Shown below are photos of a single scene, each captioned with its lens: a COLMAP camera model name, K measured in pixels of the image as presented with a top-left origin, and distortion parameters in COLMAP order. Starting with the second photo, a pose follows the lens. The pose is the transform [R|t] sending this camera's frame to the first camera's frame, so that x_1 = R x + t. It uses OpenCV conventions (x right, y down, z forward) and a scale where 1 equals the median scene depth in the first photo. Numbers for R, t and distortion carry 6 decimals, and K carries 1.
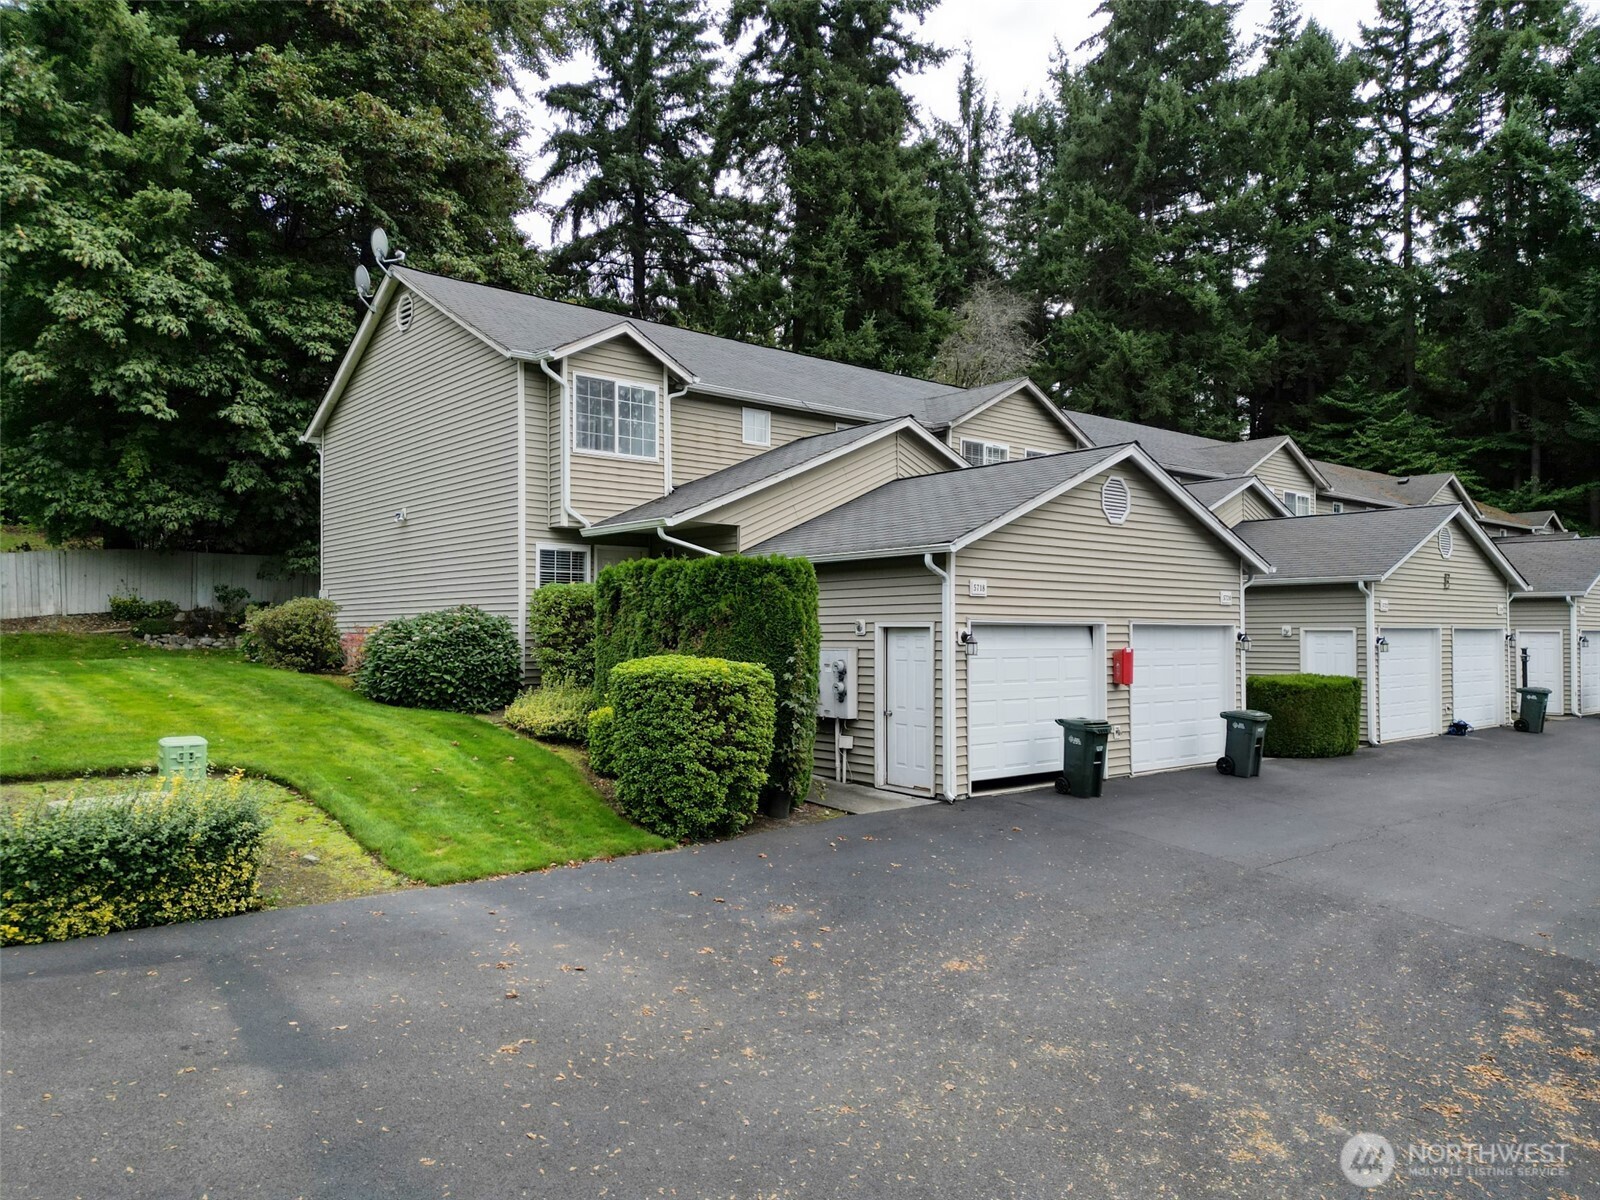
lens RADIAL K [[1122.2, 0, 800.0], [0, 1122.2, 600.0], [0, 0, 1]] dist [0.099245, -0.059578]
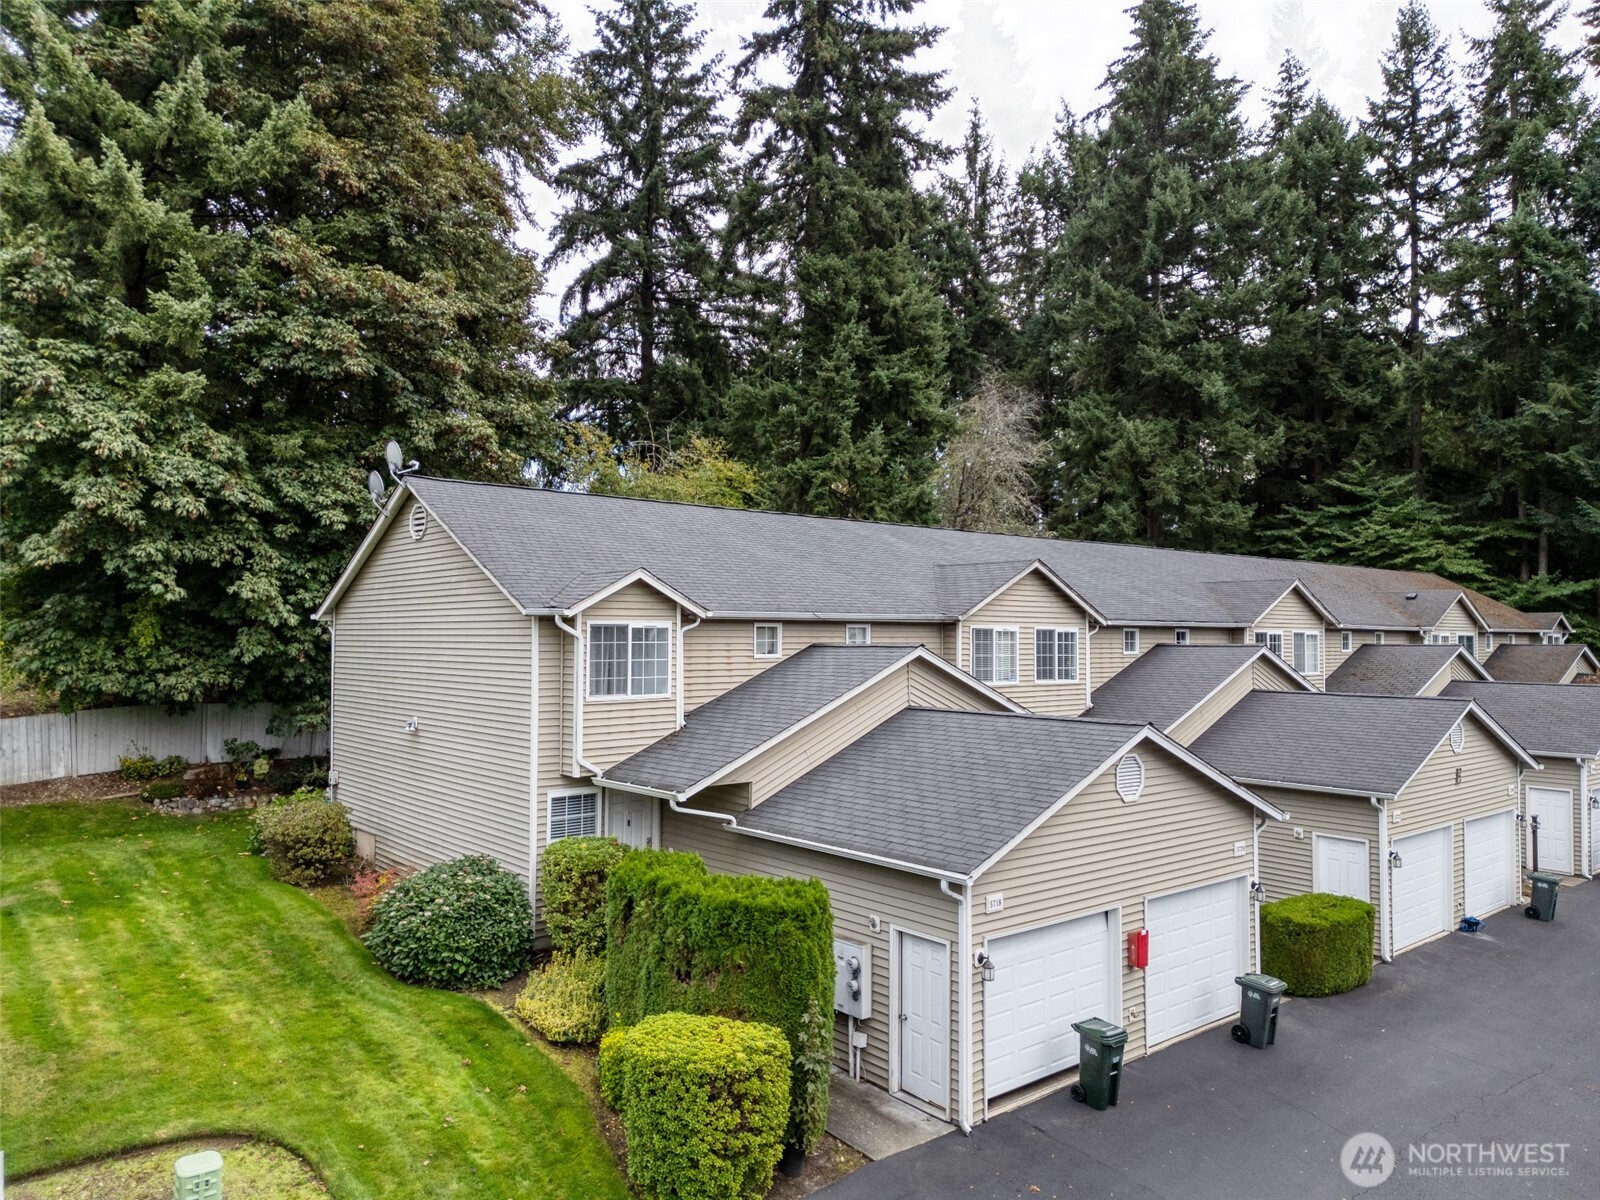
lens RADIAL K [[1120.9, 0, 800.0], [0, 1120.9, 600.0], [0, 0, 1]] dist [0.105713, -0.073323]
pose [[0.999989, 0.003946, -0.002661, -0.005747], [-0.003940, 0.999990, 0.002224, -0.147282], [0.002670, -0.002213, 0.999994, 0.000204]]
